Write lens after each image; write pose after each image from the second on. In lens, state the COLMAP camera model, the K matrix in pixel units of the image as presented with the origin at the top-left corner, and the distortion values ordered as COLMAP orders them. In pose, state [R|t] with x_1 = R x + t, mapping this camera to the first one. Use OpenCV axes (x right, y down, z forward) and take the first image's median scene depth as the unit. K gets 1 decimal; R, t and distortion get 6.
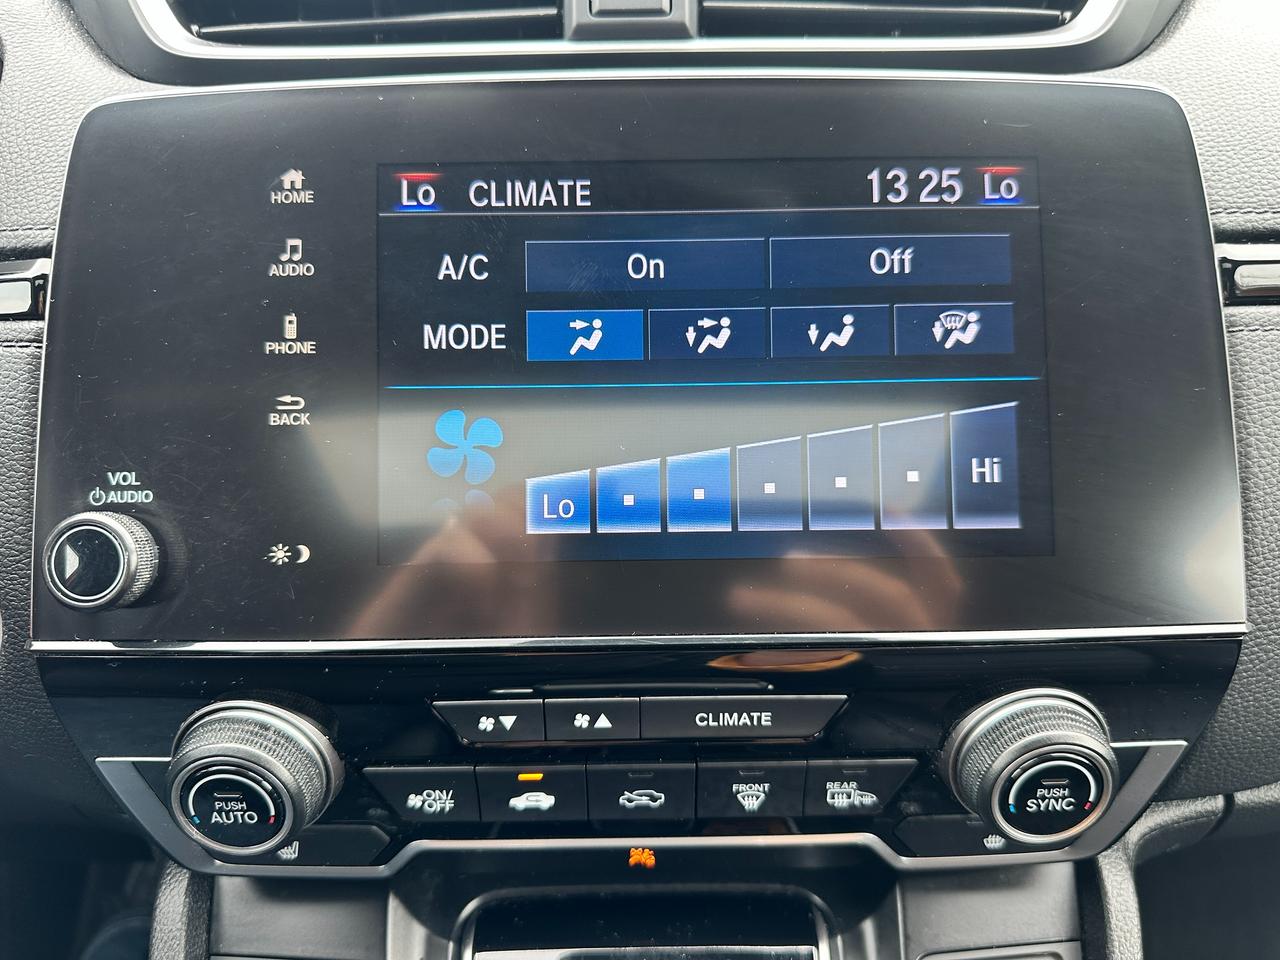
lens RADIAL K [[895.5, 0, 639.0], [0, 895.5, 481.7], [0, 0, 1]] dist [0.025628, -0.033806]
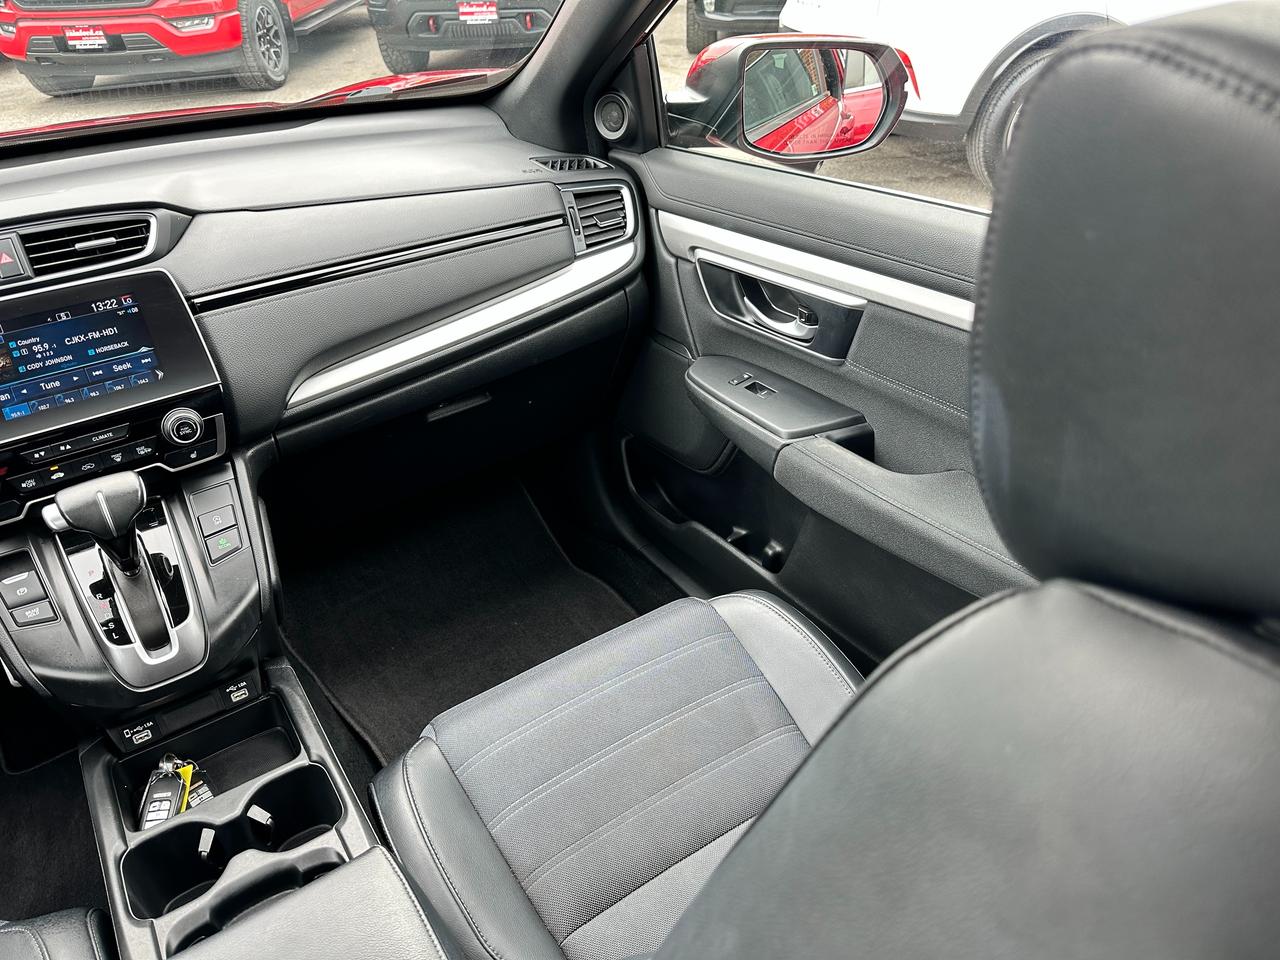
lens RADIAL K [[895.5, 0, 629.5], [0, 895.5, 478.9], [0, 0, 1]] dist [0.025628, -0.033806]
pose [[0.838641, -0.314871, 0.444451, 0.229235], [0.312580, 0.946457, 0.080704, 0.842405], [-0.446066, 0.071244, 0.892160, -3.677174]]
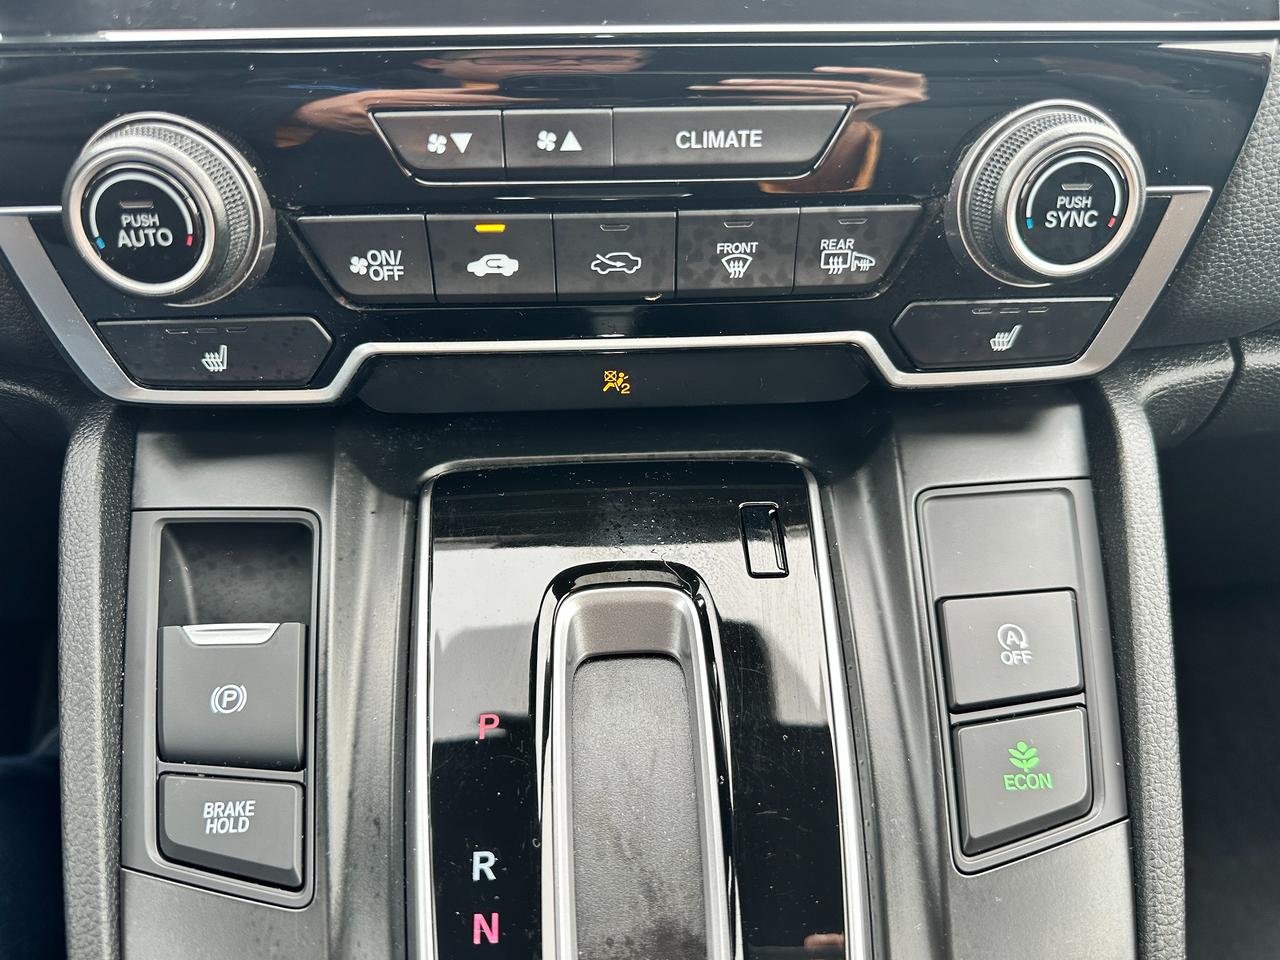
lens RADIAL K [[895.5, 0, 633.6], [0, 895.5, 454.1], [0, 0, 1]] dist [0.025628, -0.033806]
pose [[0.999155, -0.013696, 0.038745, -0.016435], [0.012810, 0.999653, 0.023034, 0.527597], [-0.039047, -0.022518, 0.998984, 0.106120]]
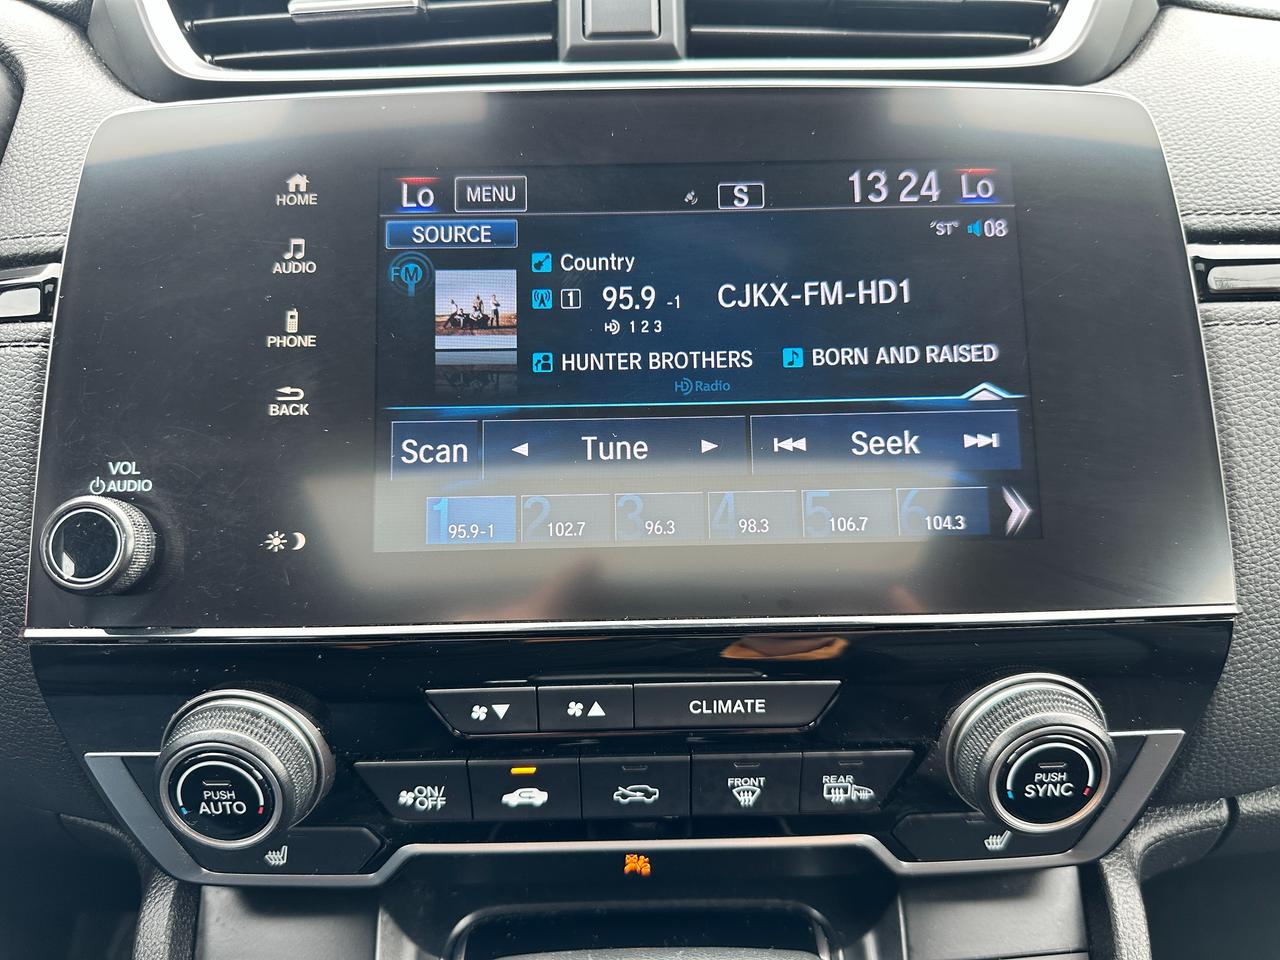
lens RADIAL K [[895.5, 0, 637.9], [0, 895.5, 489.4], [0, 0, 1]] dist [0.025628, -0.033806]
pose [[0.999986, -0.005275, 0.000454, 0.006603], [0.005294, 0.996980, -0.077483, 0.096200], [-0.000044, 0.077484, 0.996994, -0.010638]]
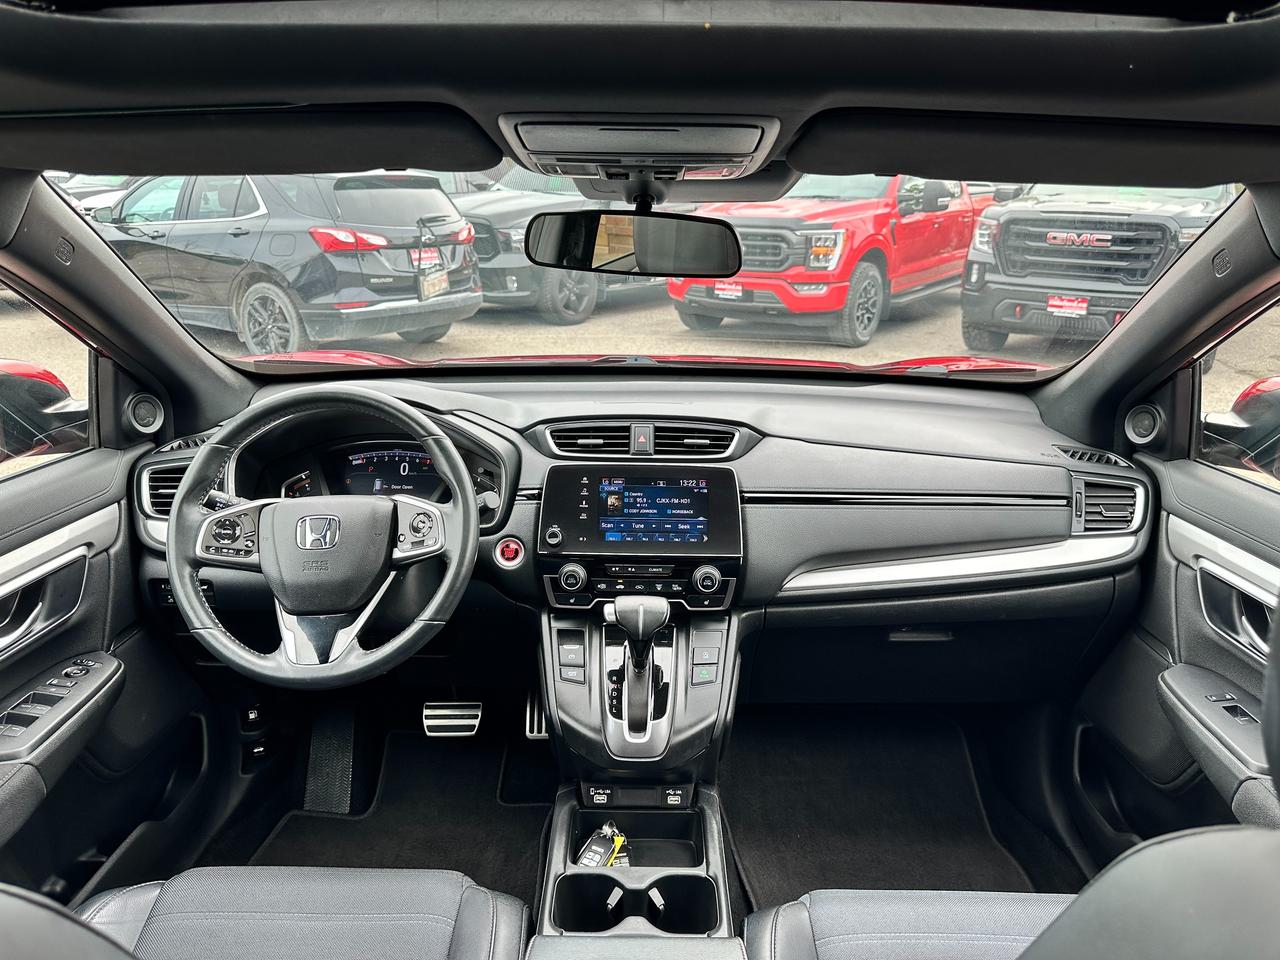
lens RADIAL K [[895.5, 0, 640.7], [0, 895.5, 469.3], [0, 0, 1]] dist [0.025628, -0.033806]
pose [[0.999491, 0.027549, -0.016110, 0.080895], [-0.030822, 0.964190, -0.263414, 1.121100], [0.008276, 0.263776, 0.964548, -4.595111]]
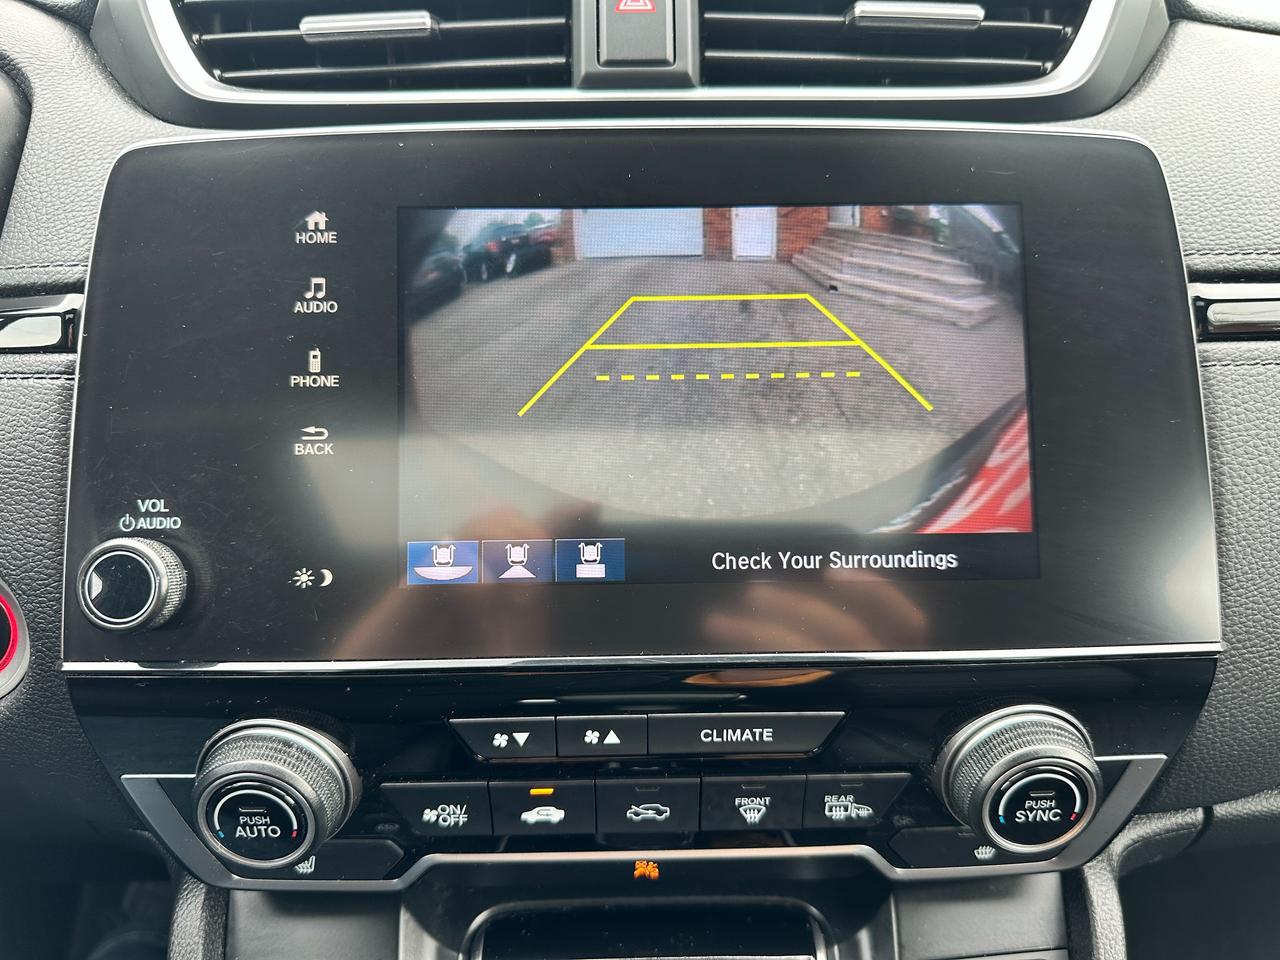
lens RADIAL K [[895.5, 0, 637.1], [0, 895.5, 486.9], [0, 0, 1]] dist [0.025628, -0.033806]
pose [[0.999917, 0.000122, 0.012921, -0.023293], [0.000082, 0.999876, -0.015762, -0.008238], [-0.012922, 0.015762, 0.999792, -0.048251]]
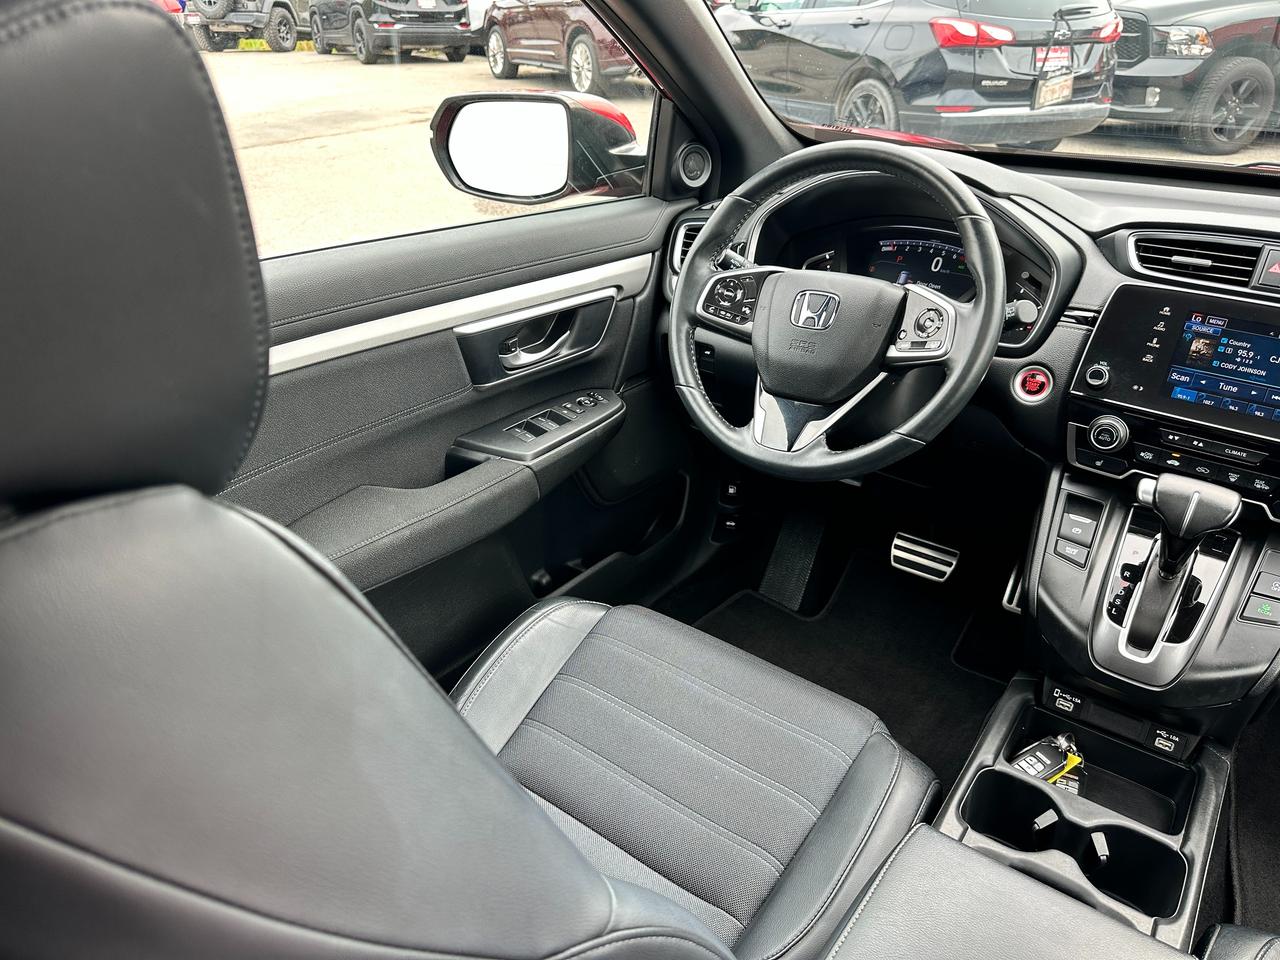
lens RADIAL K [[895.5, 0, 649.0], [0, 895.5, 479.1], [0, 0, 1]] dist [0.025628, -0.033806]
pose [[0.798887, 0.306184, -0.517717, 0.123722], [-0.336805, 0.940858, 0.036712, 1.100782], [0.498339, 0.145041, 0.854764, -3.780032]]
